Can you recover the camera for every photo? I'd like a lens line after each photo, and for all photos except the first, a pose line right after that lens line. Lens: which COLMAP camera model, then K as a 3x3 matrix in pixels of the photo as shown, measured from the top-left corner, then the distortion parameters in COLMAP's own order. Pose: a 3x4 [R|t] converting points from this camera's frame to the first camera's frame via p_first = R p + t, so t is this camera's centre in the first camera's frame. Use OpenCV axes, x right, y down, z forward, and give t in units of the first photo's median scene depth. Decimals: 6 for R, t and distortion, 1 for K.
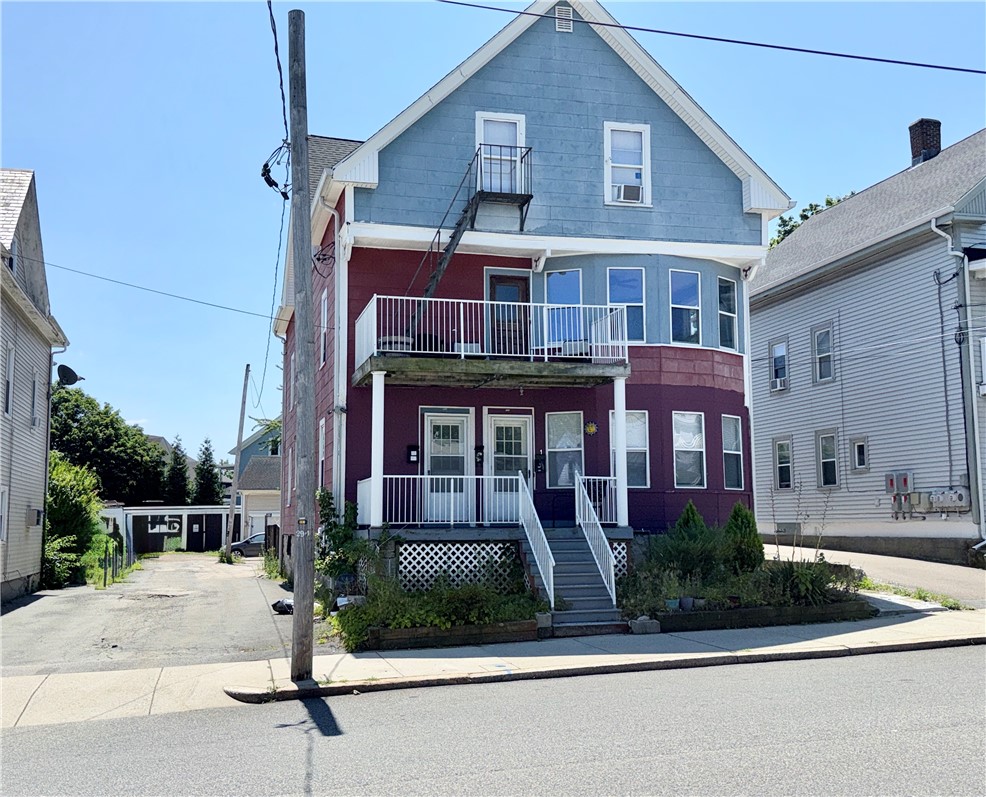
lens RADIAL K [[1032.5, 0, 493.0], [0, 1032.5, 398.5], [0, 0, 1]] dist [0.203800, -0.489283]
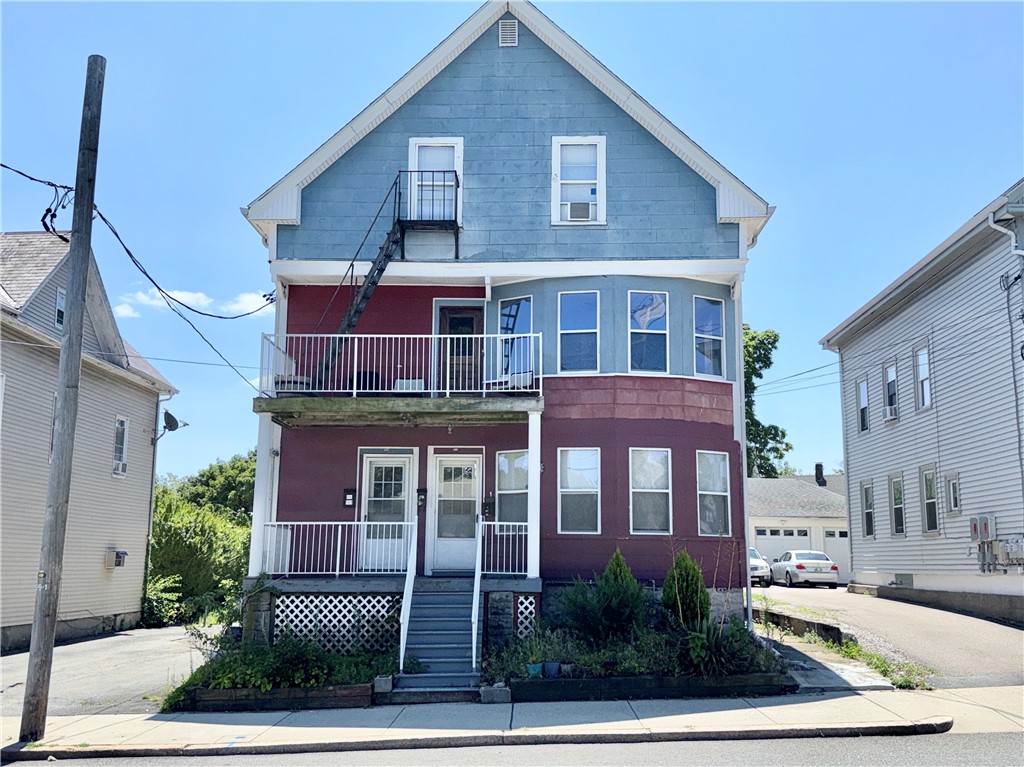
lens RADIAL K [[1047.8, 0, 512.0], [0, 1047.8, 383.5], [0, 0, 1]] dist [0.203046, -0.448691]
pose [[0.966478, -0.032319, -0.254706, 0.311711], [0.020135, 0.998531, -0.050301, 0.000469], [0.255958, 0.043486, 0.965709, 0.096306]]
